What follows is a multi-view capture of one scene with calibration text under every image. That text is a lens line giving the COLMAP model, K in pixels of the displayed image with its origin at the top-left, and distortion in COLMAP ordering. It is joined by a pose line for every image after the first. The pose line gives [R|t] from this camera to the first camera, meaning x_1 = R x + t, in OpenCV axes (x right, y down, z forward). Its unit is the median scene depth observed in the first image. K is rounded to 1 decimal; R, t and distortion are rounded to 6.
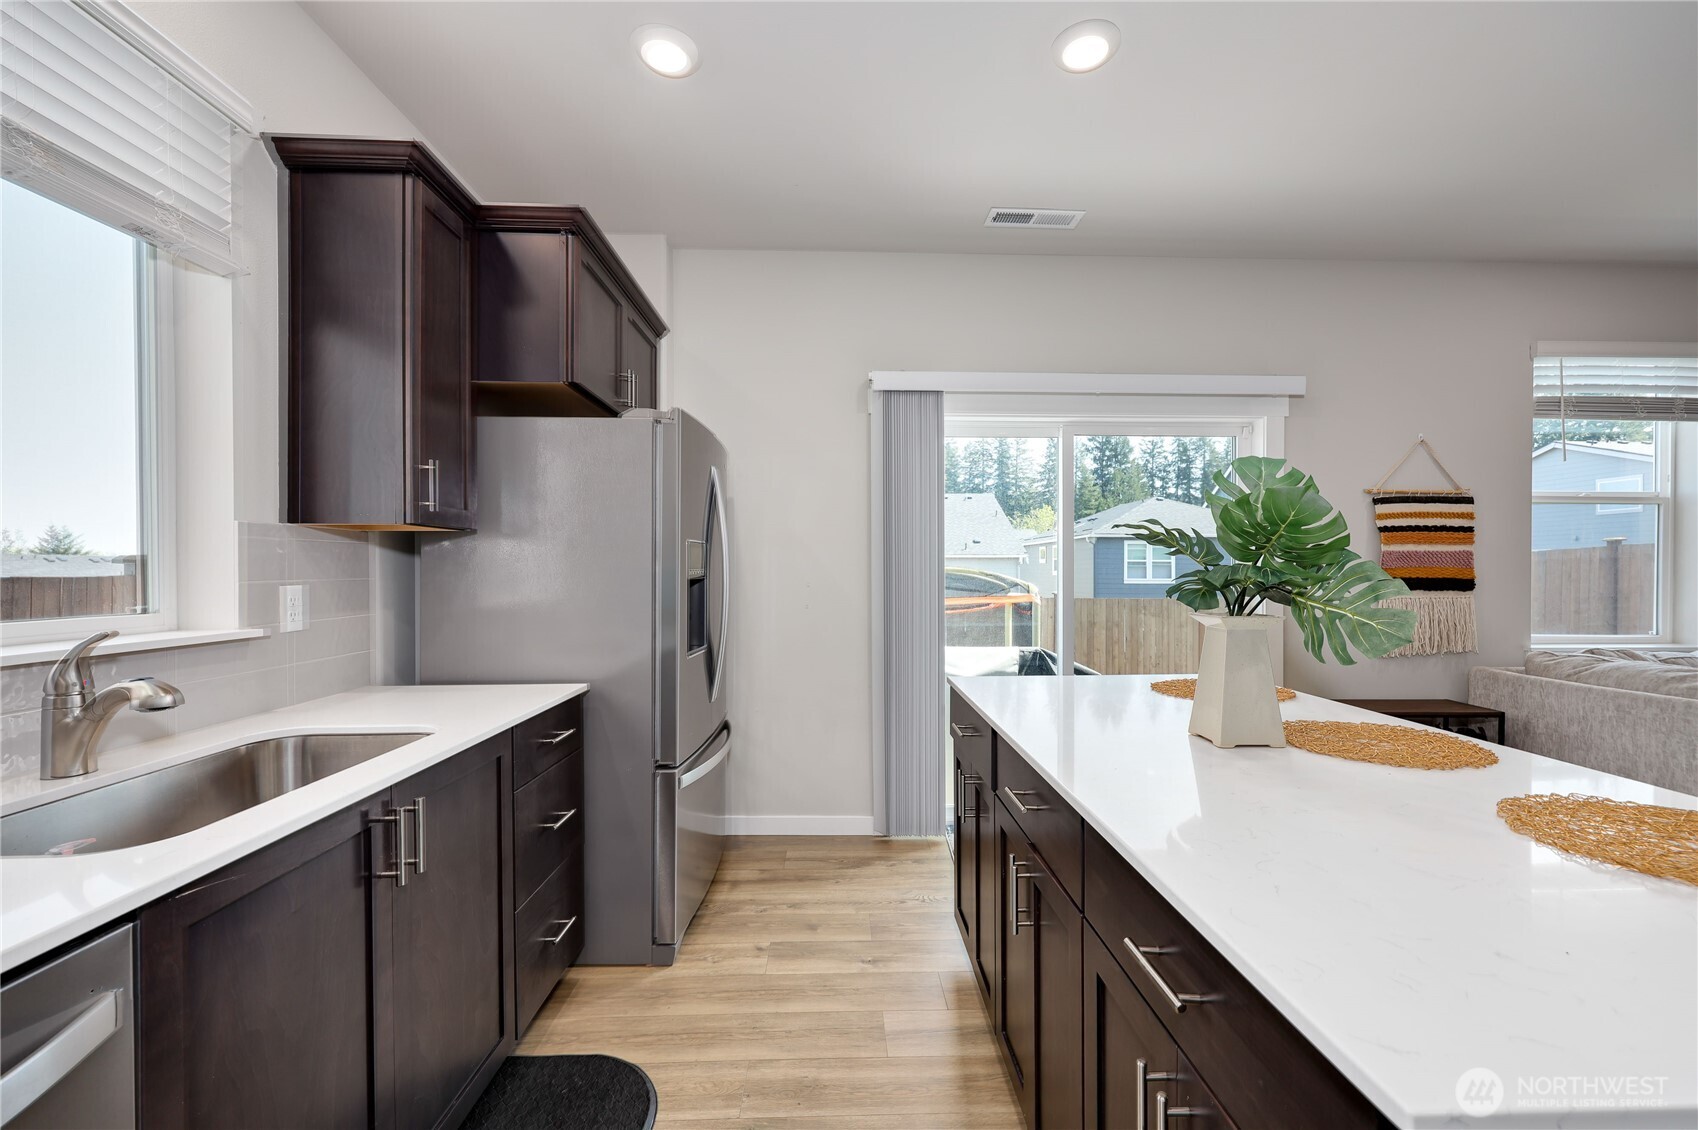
lens RADIAL K [[715.3, 0, 871.9], [0, 715.3, 586.5], [0, 0, 1]] dist [0.009057, -0.000010]
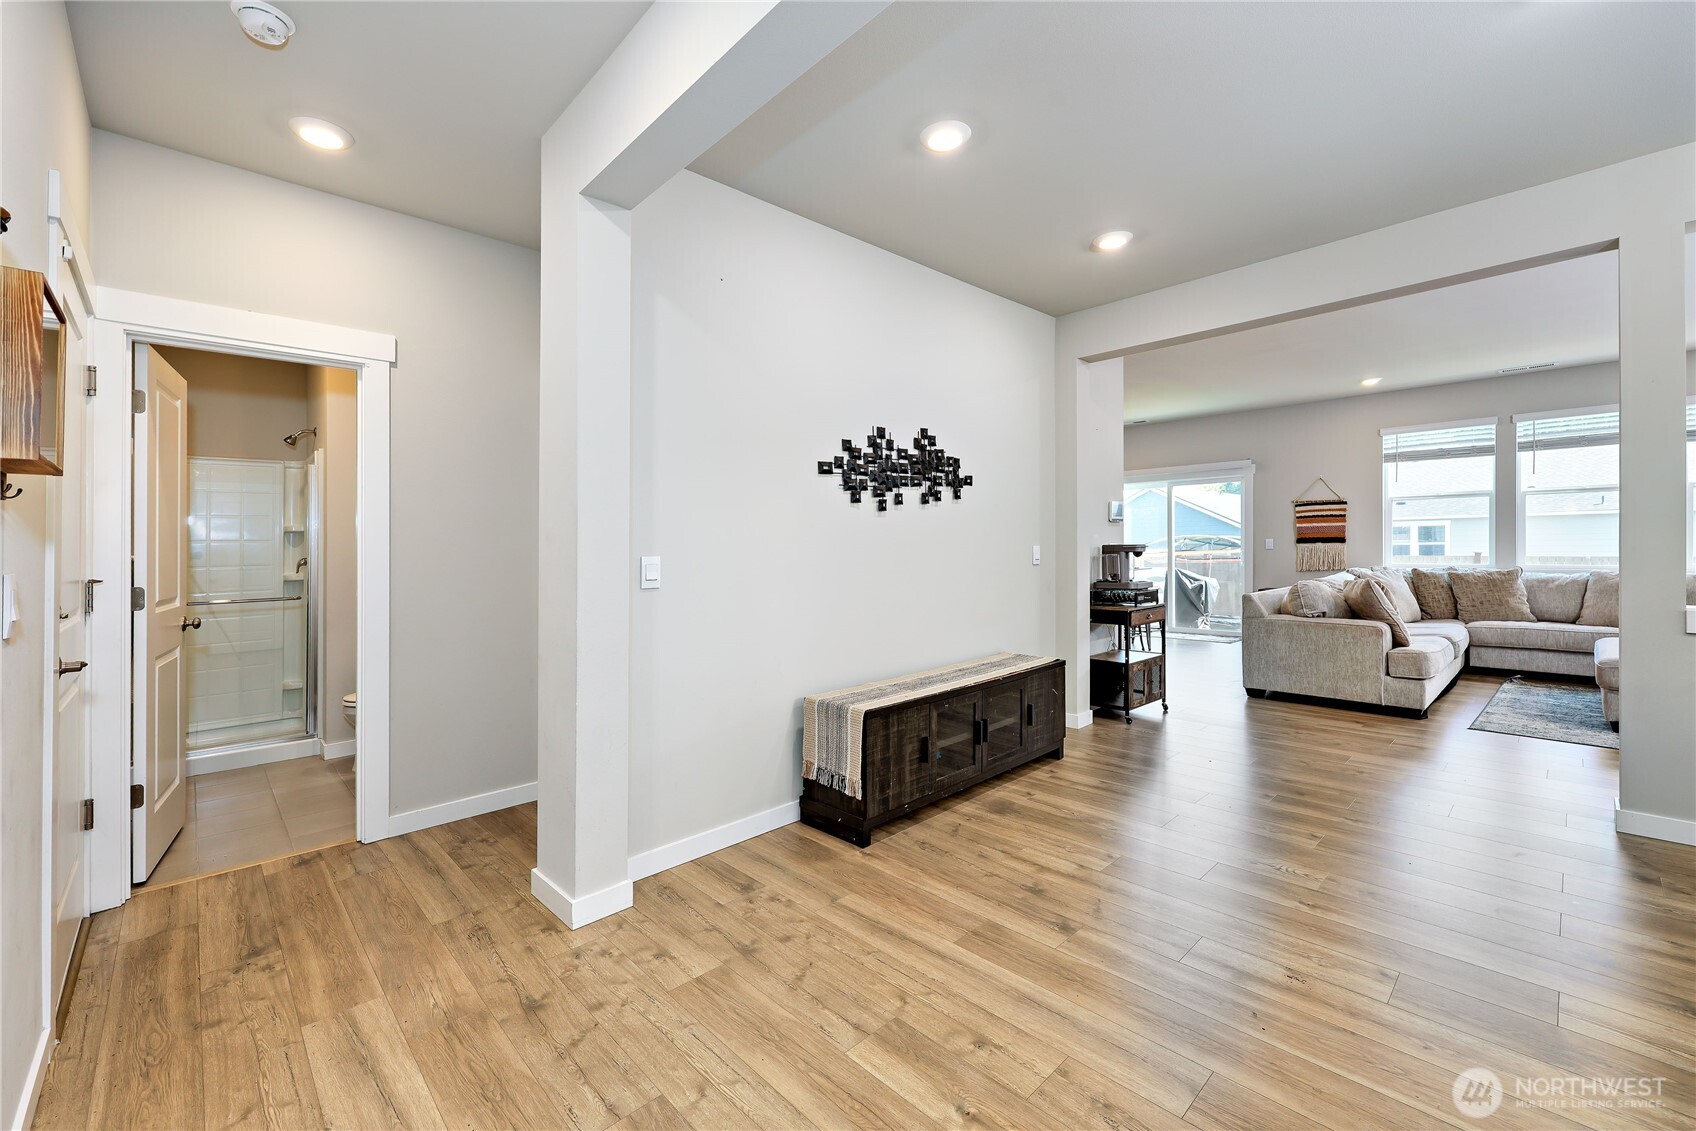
lens RADIAL K [[714.4, 0, 848.6], [0, 714.4, 559.3], [0, 0, 1]] dist [0.009057, -0.000010]
pose [[0.674250, 0.005715, -0.738481, 1.536131], [0.000666, 0.999965, 0.008347, 0.039615], [0.738503, -0.006120, 0.674222, -1.766215]]
